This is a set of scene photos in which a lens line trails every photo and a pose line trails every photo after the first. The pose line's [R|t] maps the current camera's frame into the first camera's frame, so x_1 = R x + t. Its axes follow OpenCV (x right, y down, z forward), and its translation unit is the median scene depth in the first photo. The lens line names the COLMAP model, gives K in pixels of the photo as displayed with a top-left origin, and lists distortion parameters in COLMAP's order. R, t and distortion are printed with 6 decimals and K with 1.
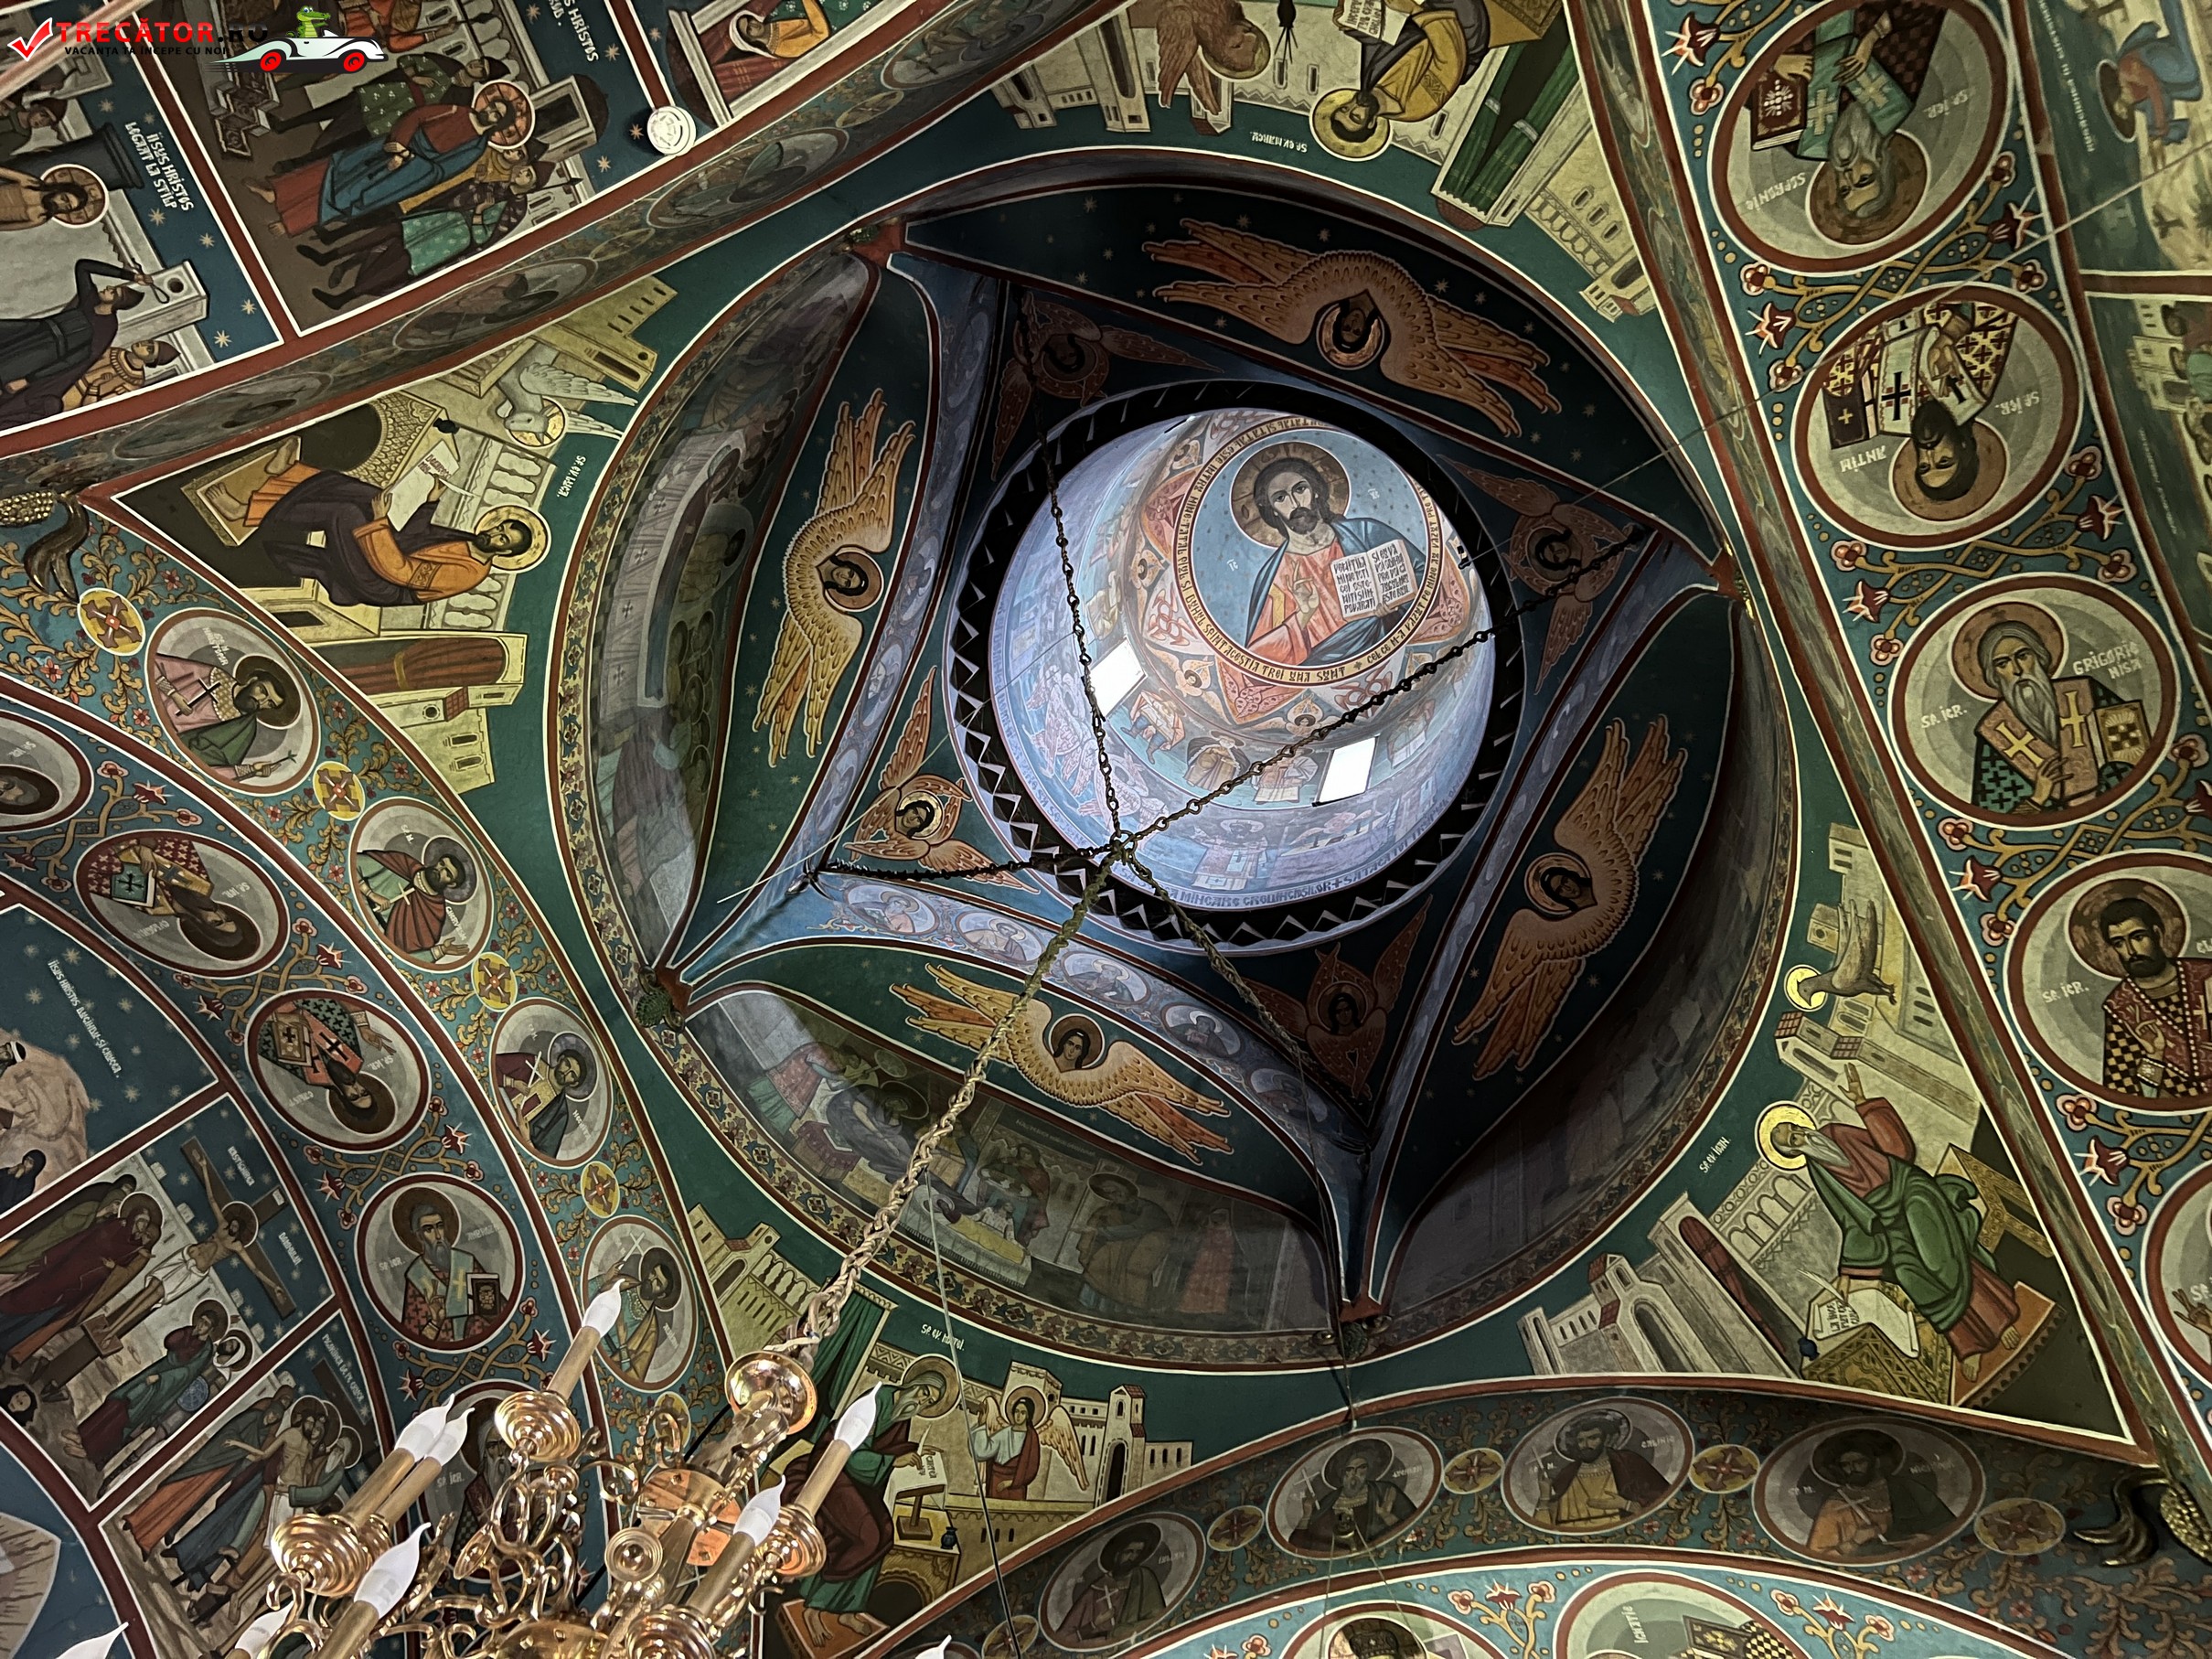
lens RADIAL K [[1676.5, 0, 1107.2], [0, 1676.5, 821.6], [0, 0, 1]] dist [0.036650, -0.050732]
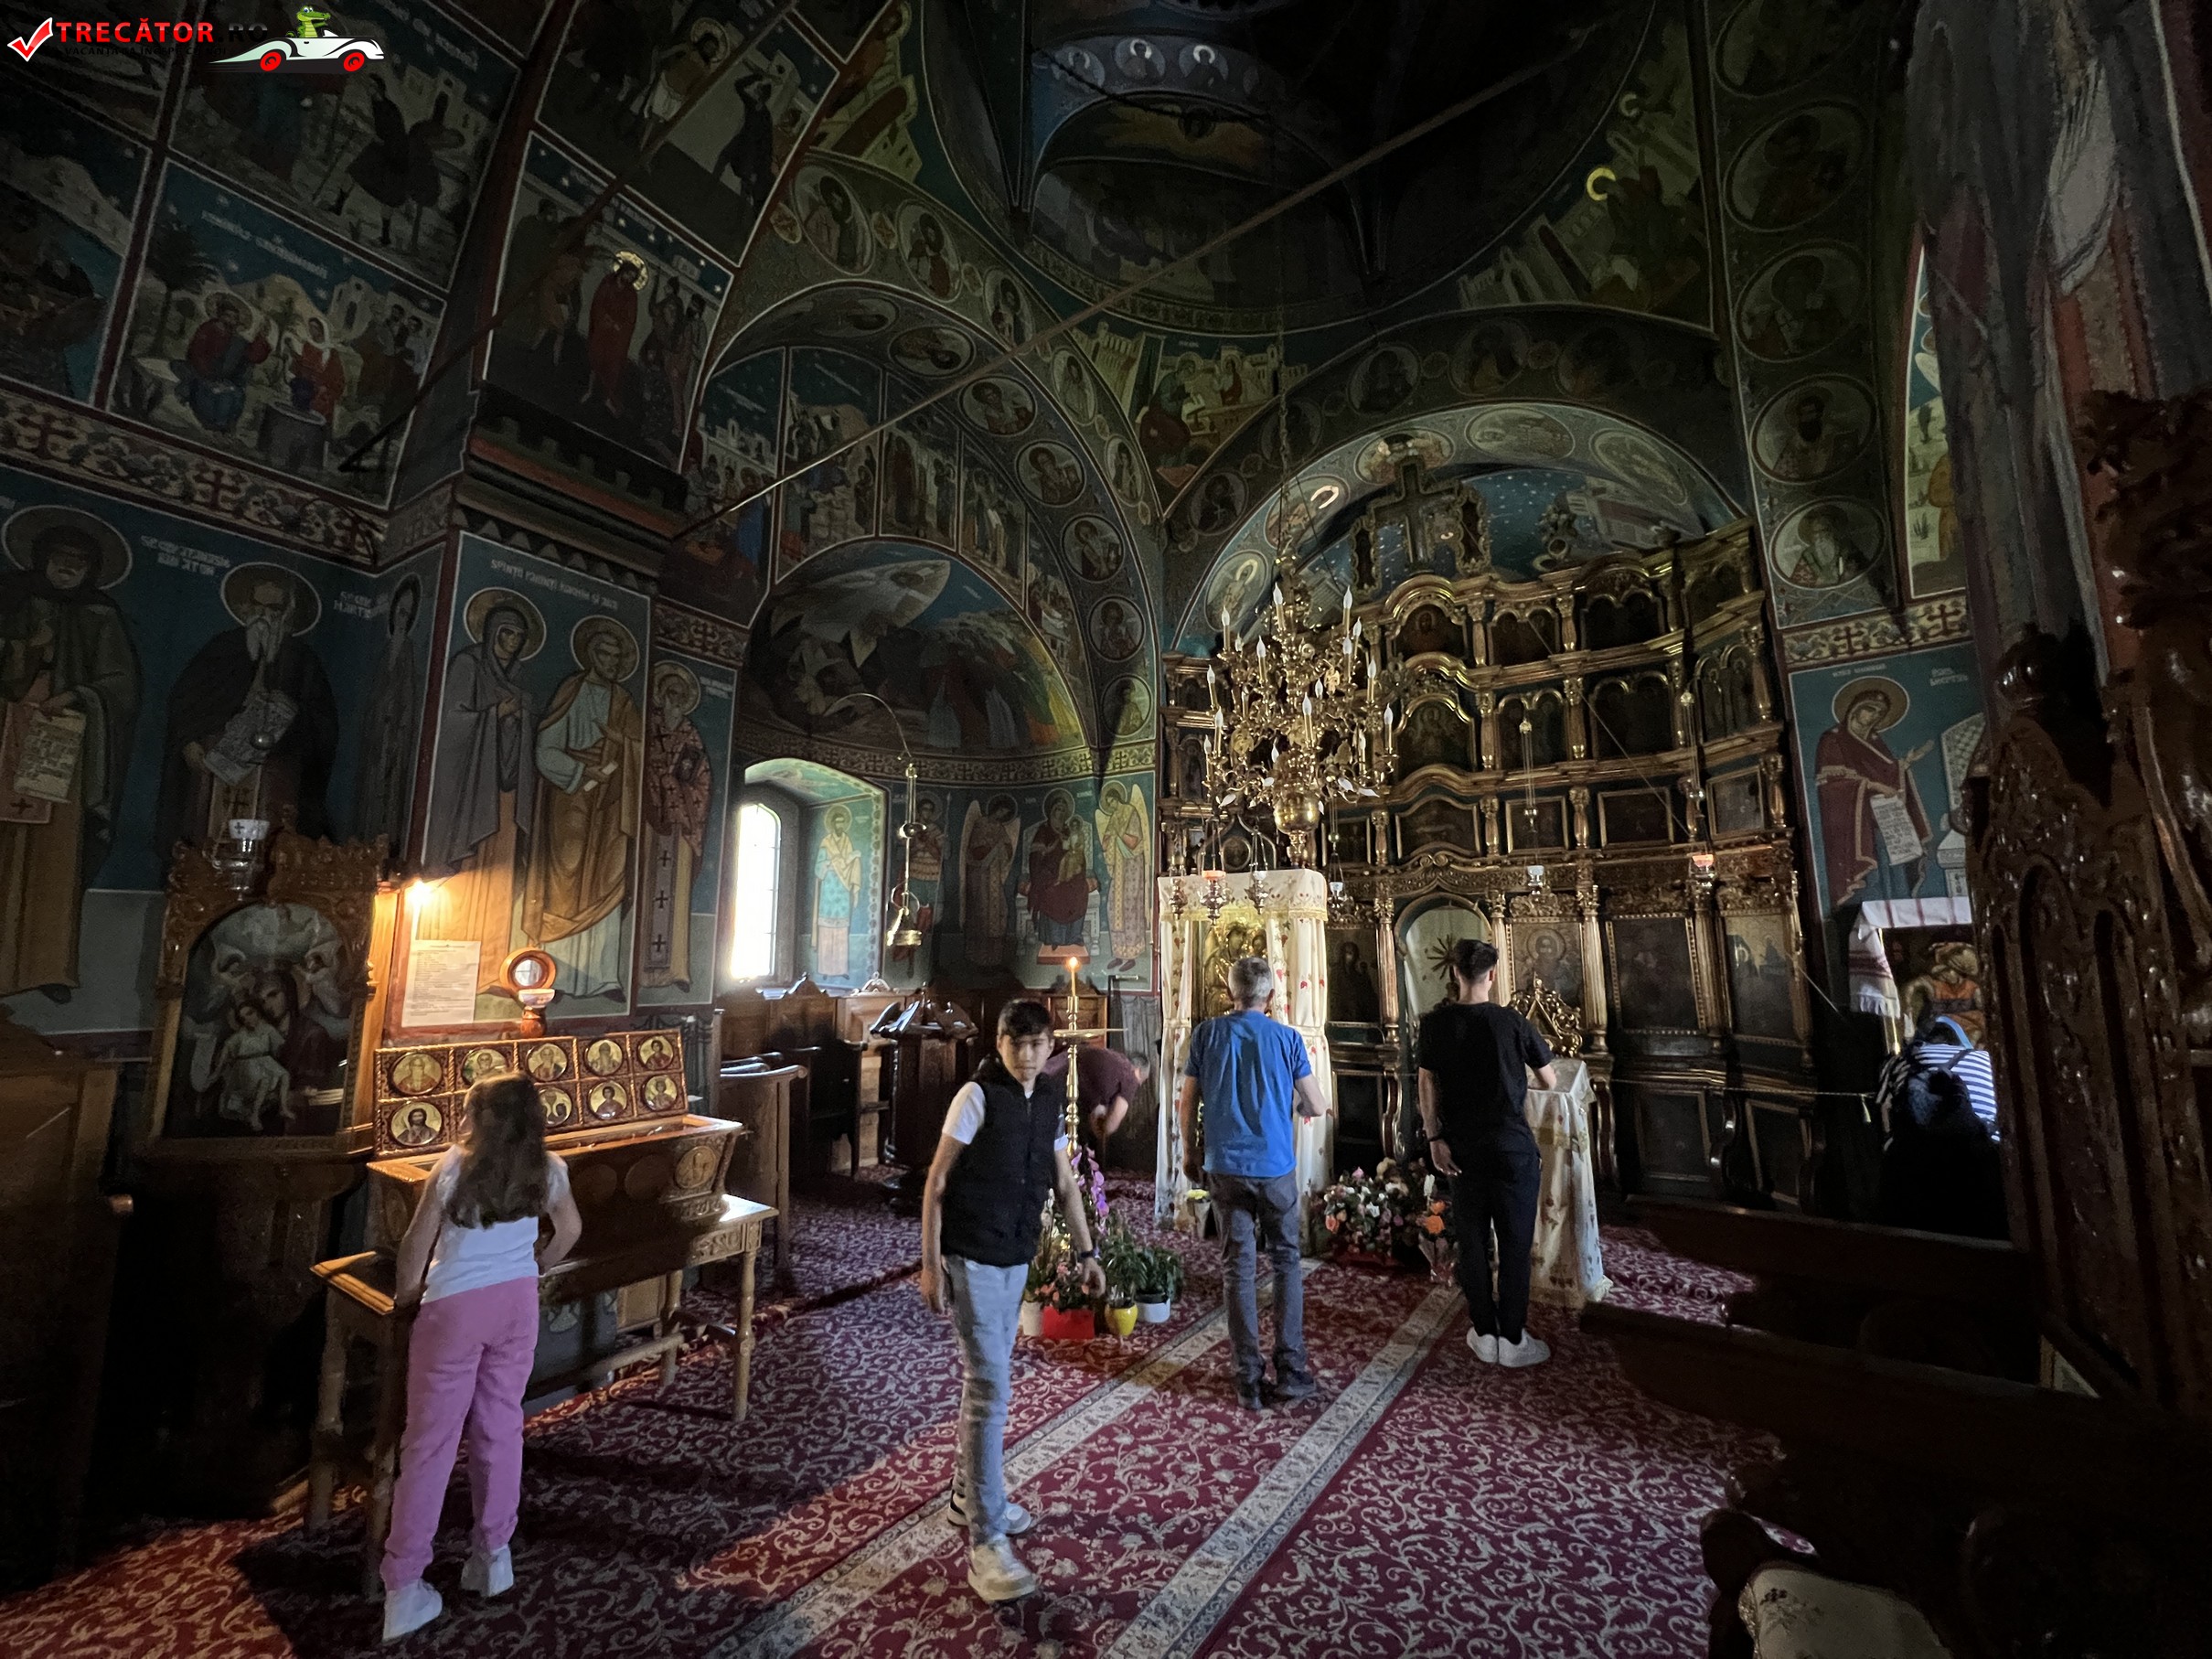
lens RADIAL K [[892.9, 0, 1093.1], [0, 892.9, 842.9], [0, 0, 1]] dist [-0.008671, 0.002146]
pose [[0.960317, -0.235820, -0.148929, -0.242054], [0.238930, 0.420103, 0.875458, -0.596368], [-0.143885, -0.876301, 0.459776, -0.155768]]
